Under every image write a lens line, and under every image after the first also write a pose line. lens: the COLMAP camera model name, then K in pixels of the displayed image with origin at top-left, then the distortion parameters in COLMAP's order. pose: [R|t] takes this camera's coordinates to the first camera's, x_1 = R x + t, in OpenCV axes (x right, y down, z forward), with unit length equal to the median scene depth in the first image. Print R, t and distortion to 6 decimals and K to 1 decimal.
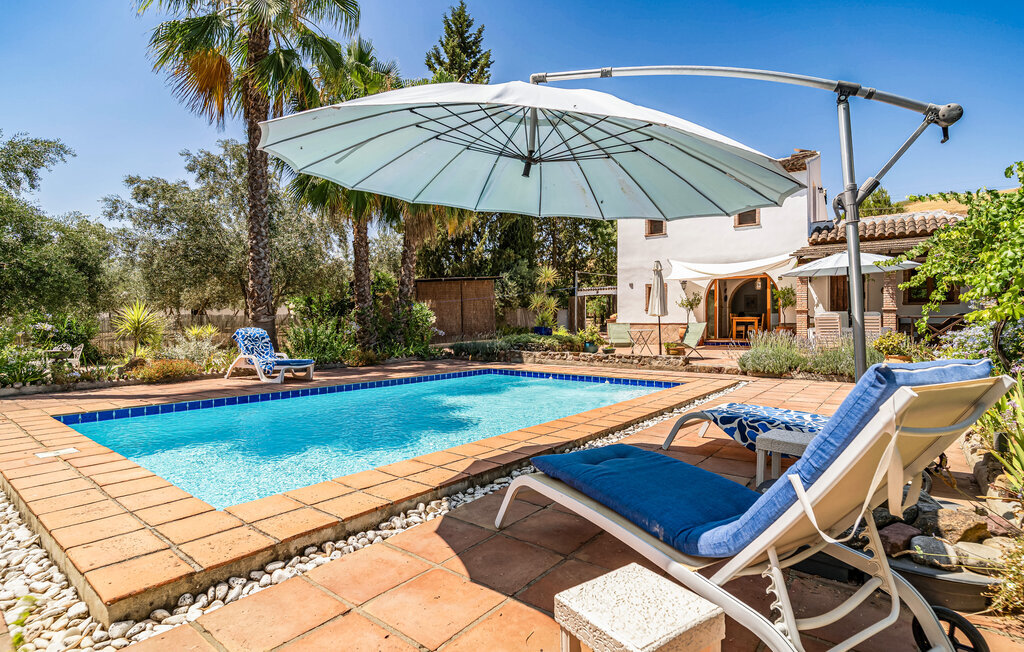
lens RADIAL K [[503.1, 0, 523.5], [0, 503.1, 326.4], [0, 0, 1]] dist [-0.013487, 0.004014]
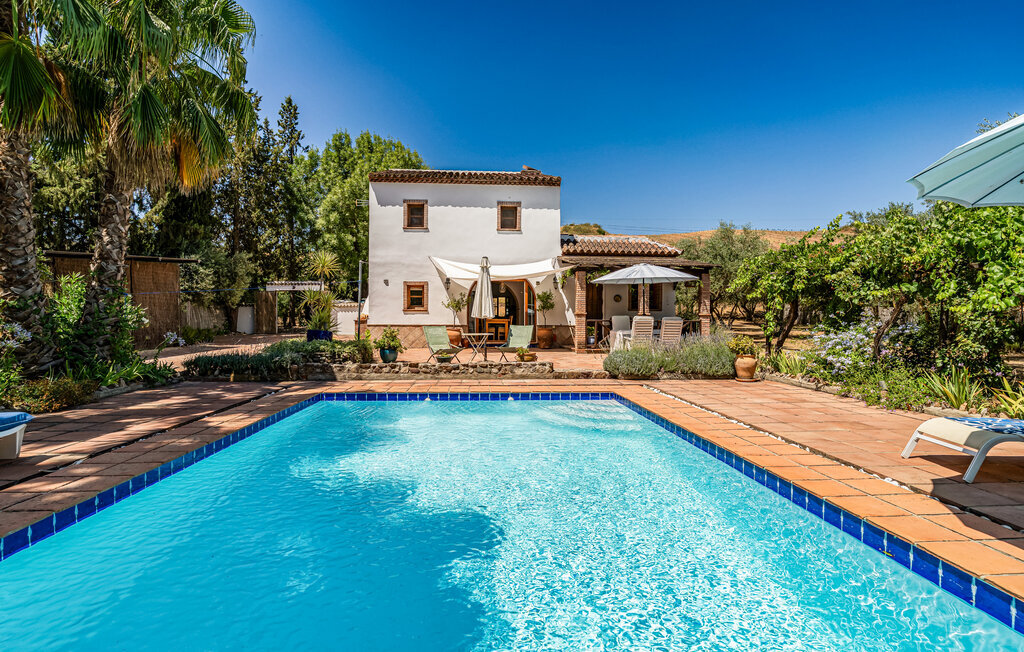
lens RADIAL K [[503.1, 0, 515.5], [0, 503.1, 318.9], [0, 0, 1]] dist [-0.013487, 0.004014]
pose [[0.754167, 0.009326, 0.656617, -0.290346], [0.000352, 0.999893, -0.014606, -0.005951], [-0.656683, 0.011246, 0.754083, 0.294274]]
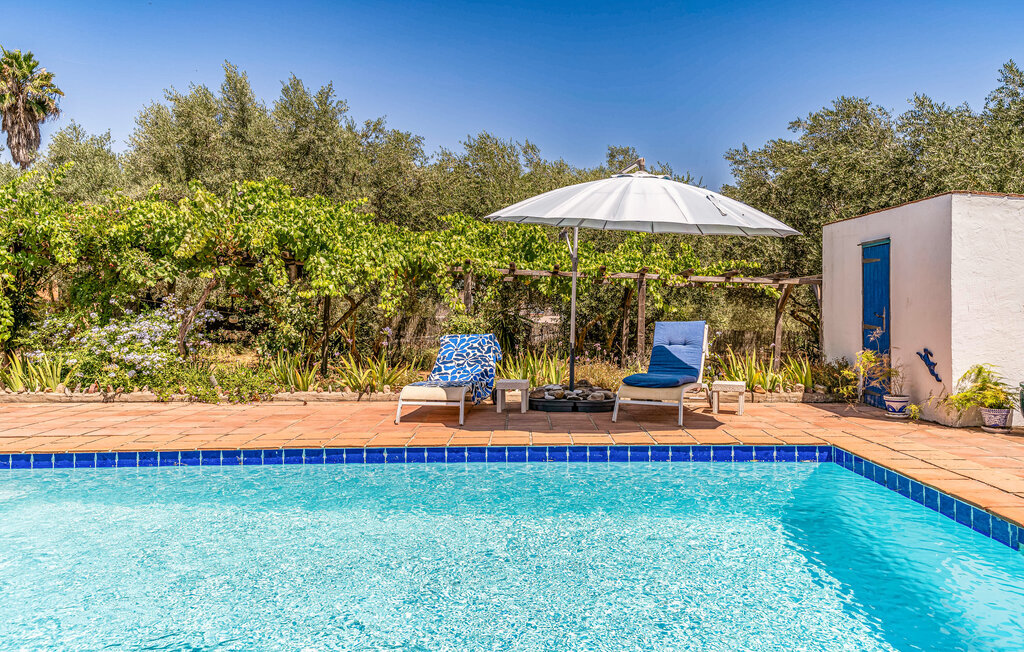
lens RADIAL K [[778.8, 0, 511.7], [0, 778.8, 305.8], [0, 0, 1]] dist [0.074277, -0.006351]
pose [[-0.581517, 0.013530, 0.813422, -0.423147], [0.014072, 0.999879, -0.006571, -0.004717], [-0.813413, 0.007625, -0.581637, 0.661232]]
